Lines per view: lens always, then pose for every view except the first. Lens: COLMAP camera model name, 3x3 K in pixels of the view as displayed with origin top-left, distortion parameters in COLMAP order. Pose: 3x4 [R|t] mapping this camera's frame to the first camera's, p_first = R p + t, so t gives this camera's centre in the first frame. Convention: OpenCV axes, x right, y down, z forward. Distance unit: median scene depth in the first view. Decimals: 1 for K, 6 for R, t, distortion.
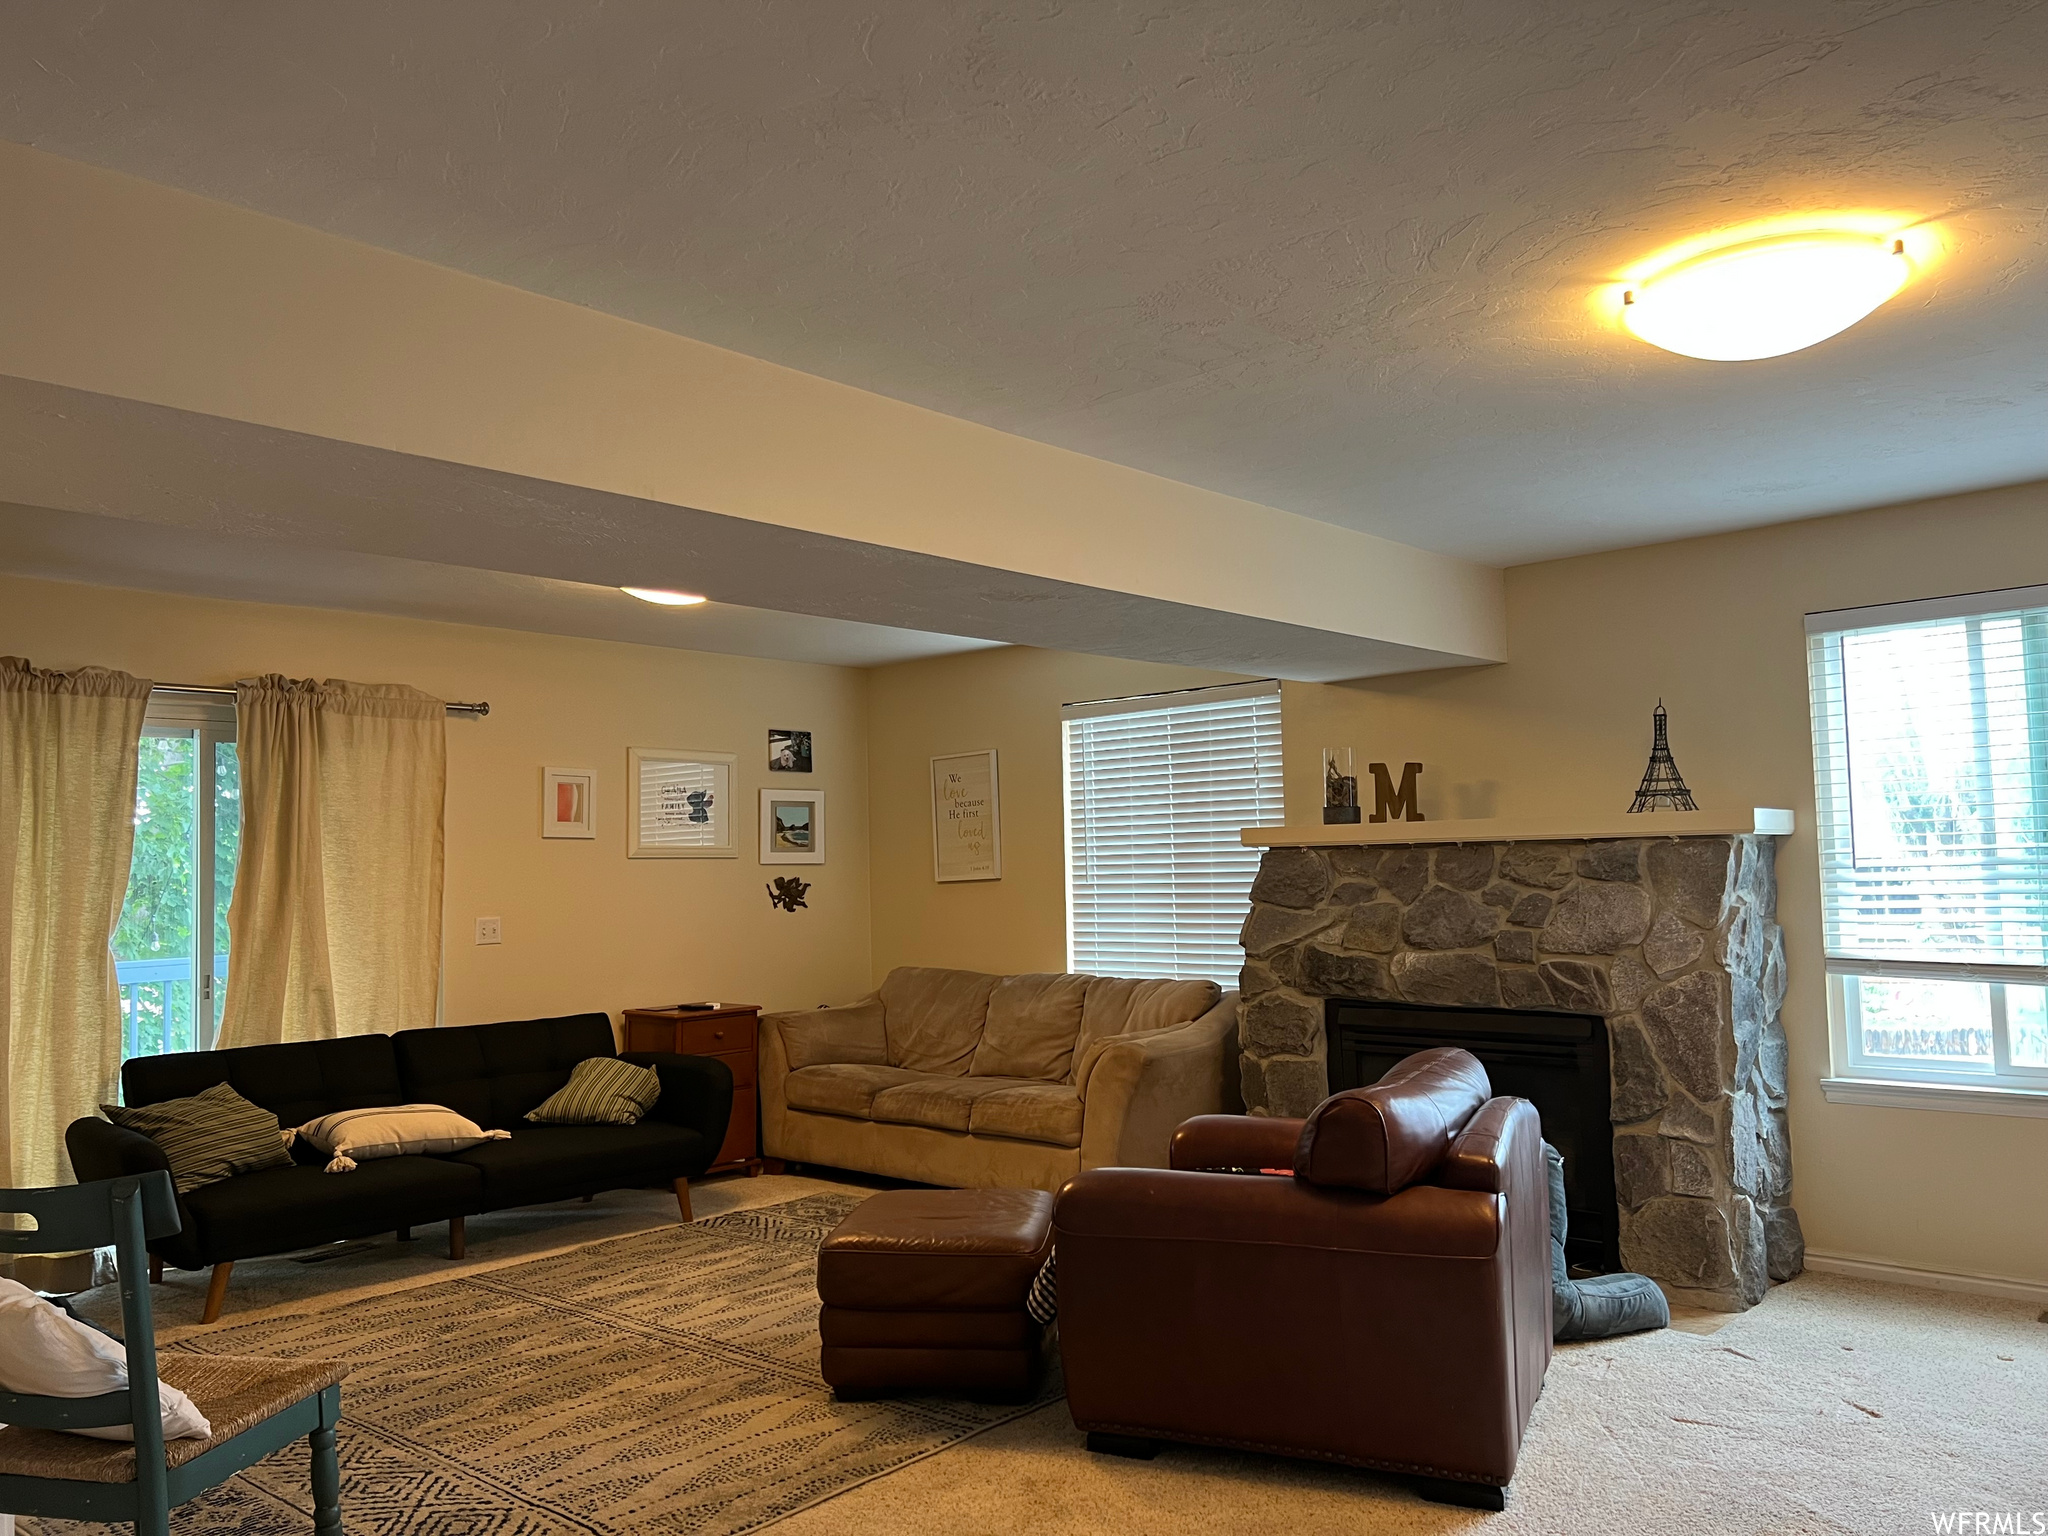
lens RADIAL K [[1526.4, 0, 1037.1], [0, 1526.4, 760.3], [0, 0, 1]] dist [0.061967, -0.082376]
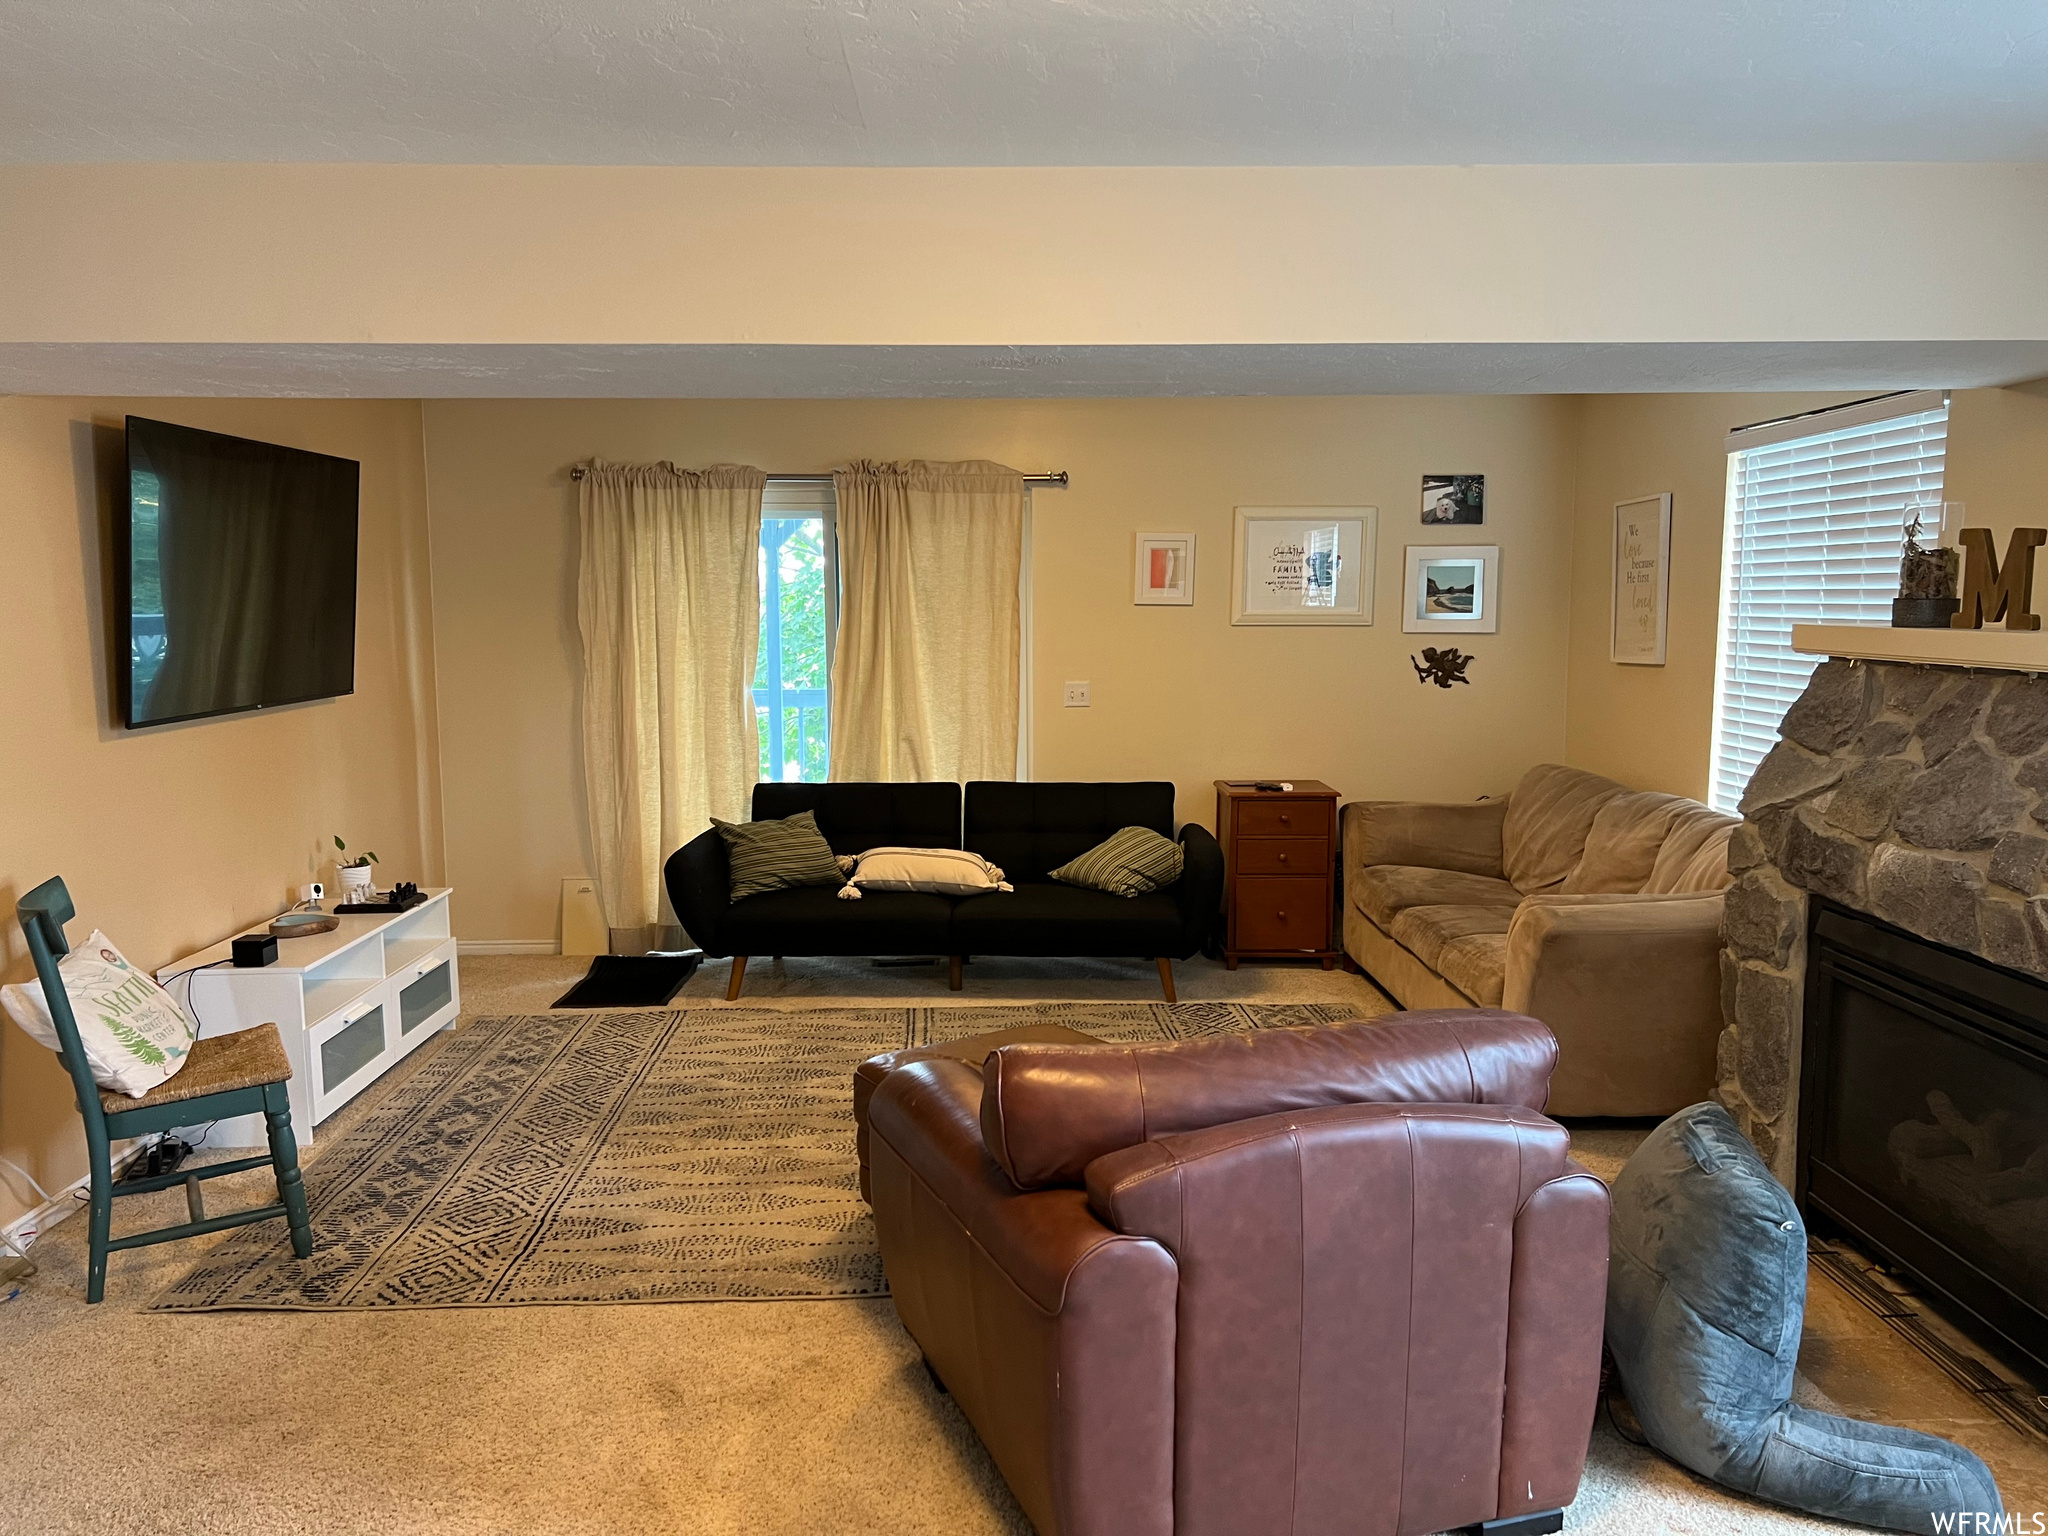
lens RADIAL K [[1526.4, 0, 1023.0], [0, 1526.4, 781.5], [0, 0, 1]] dist [0.061967, -0.082376]
pose [[0.680090, 0.109675, -0.724879, 0.413786], [0.040373, 0.981644, 0.186402, -0.028155], [0.732016, -0.156036, 0.663178, 0.301413]]
